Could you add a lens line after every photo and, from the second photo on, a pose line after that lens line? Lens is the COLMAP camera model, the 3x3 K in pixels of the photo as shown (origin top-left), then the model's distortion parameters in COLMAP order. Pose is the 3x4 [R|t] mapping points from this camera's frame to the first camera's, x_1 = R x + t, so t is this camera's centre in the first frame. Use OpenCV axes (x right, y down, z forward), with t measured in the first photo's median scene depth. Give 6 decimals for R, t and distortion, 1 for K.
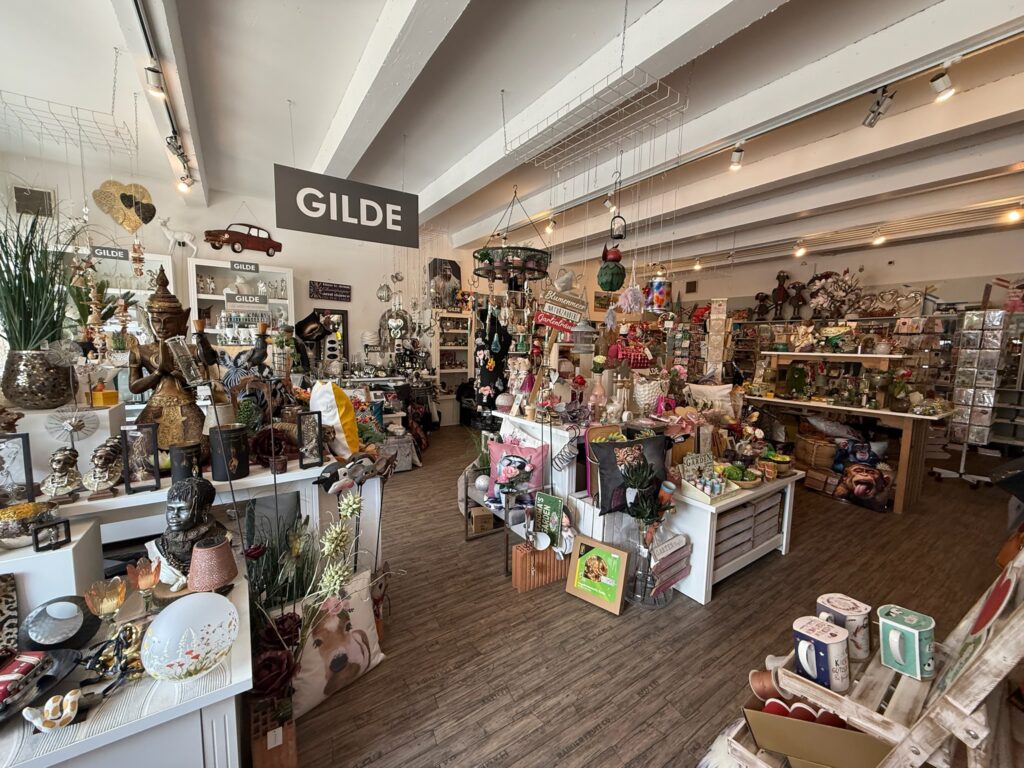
lens RADIAL K [[406.4, 0, 510.9], [0, 406.4, 382.8], [0, 0, 1]] dist [-0.000329, -0.000039]
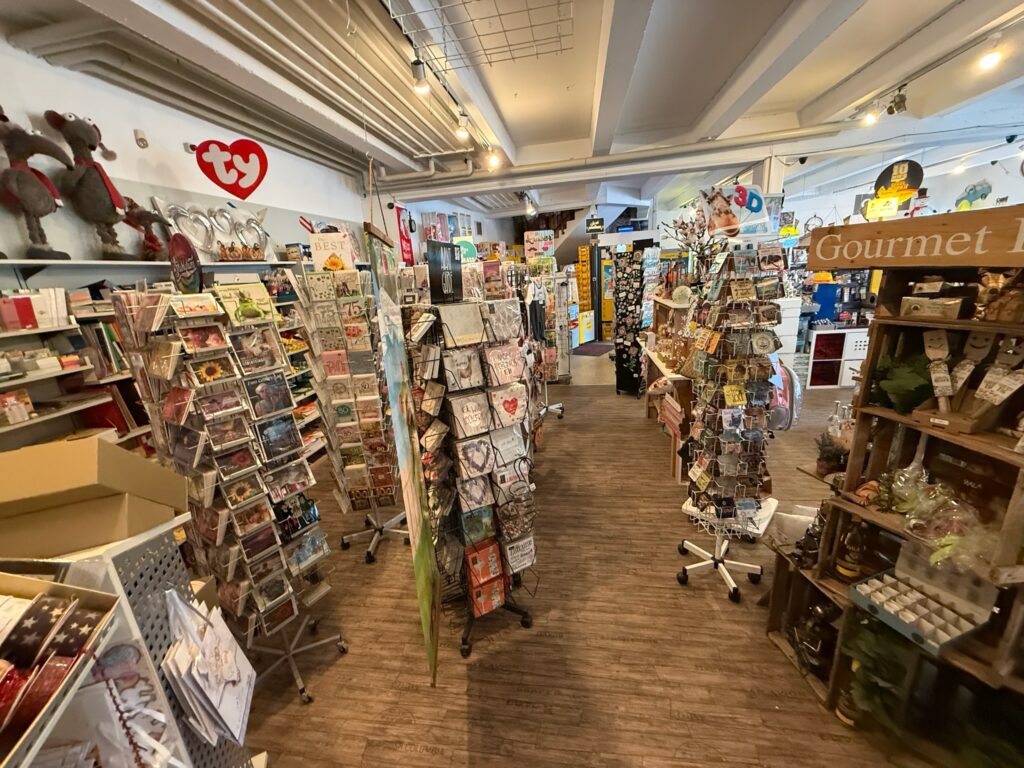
lens RADIAL K [[406.4, 0, 510.3], [0, 406.4, 384.5], [0, 0, 1]] dist [-0.000329, -0.000039]
pose [[-0.728376, -0.149994, 0.668559, -0.255163], [0.124879, 0.930341, 0.344778, -0.337560], [-0.673702, 0.334617, -0.658906, 1.639291]]
